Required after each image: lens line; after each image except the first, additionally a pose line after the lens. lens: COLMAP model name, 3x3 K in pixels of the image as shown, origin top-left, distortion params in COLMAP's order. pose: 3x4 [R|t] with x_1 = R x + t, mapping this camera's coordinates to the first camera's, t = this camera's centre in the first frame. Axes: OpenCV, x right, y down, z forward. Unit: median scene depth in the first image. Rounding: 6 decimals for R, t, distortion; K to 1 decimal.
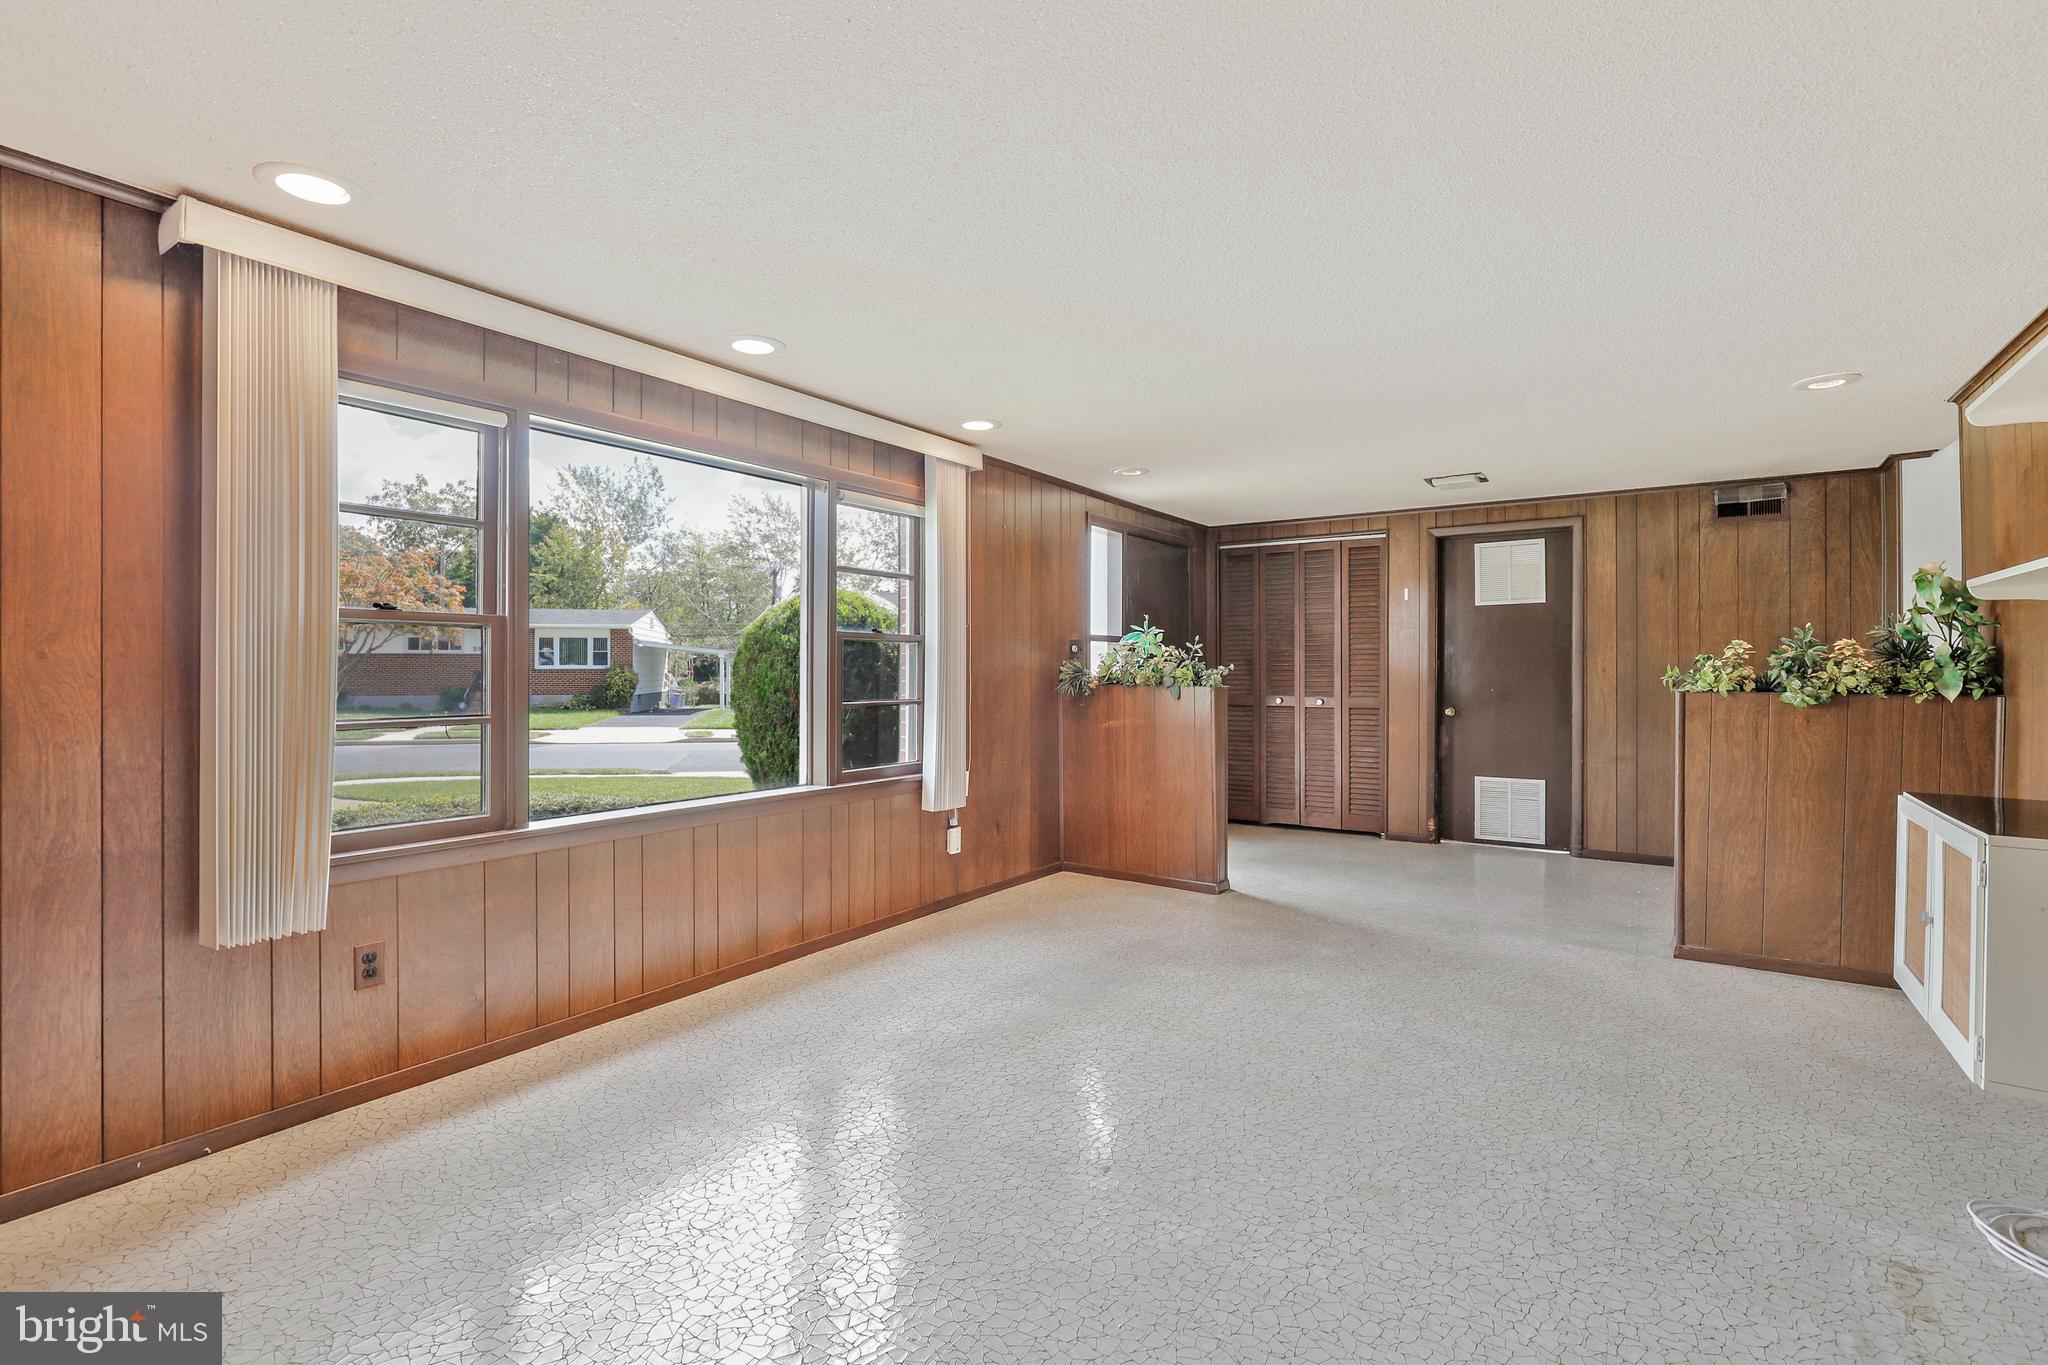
lens RADIAL K [[957.7, 0, 1024.3], [0, 957.7, 678.1], [0, 0, 1]] dist [-0.004714, 0.001485]
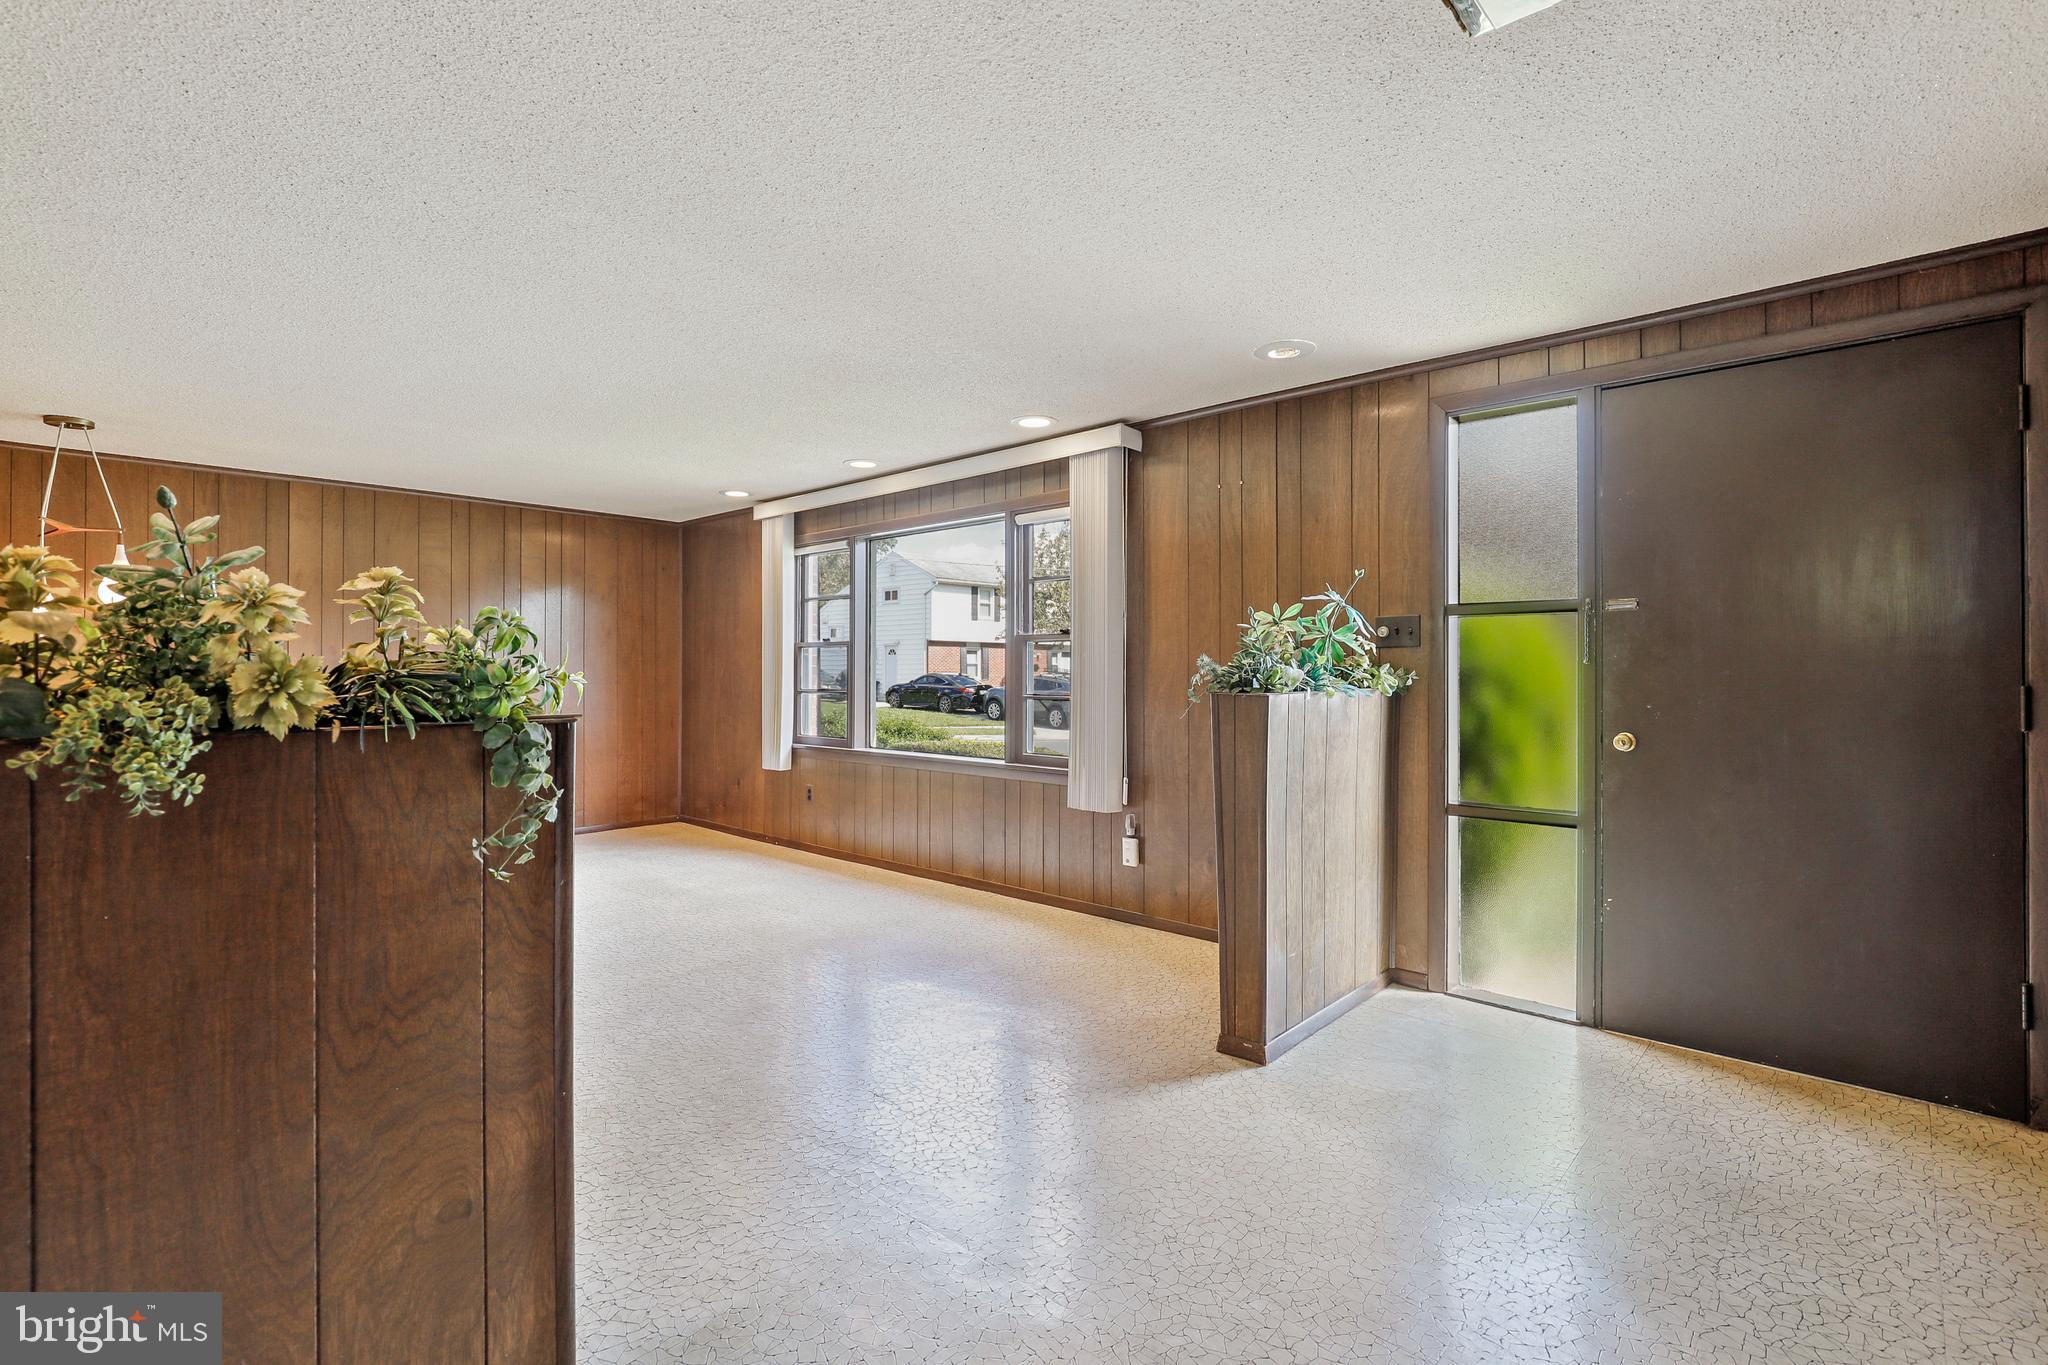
lens RADIAL K [[957.7, 0, 1084.9], [0, 957.7, 670.5], [0, 0, 1]] dist [-0.004714, 0.001485]
pose [[-0.125442, -0.014660, -0.991993, 1.129245], [-0.015569, 0.999797, -0.012806, 0.011952], [0.991979, 0.013838, -0.125645, 1.425659]]
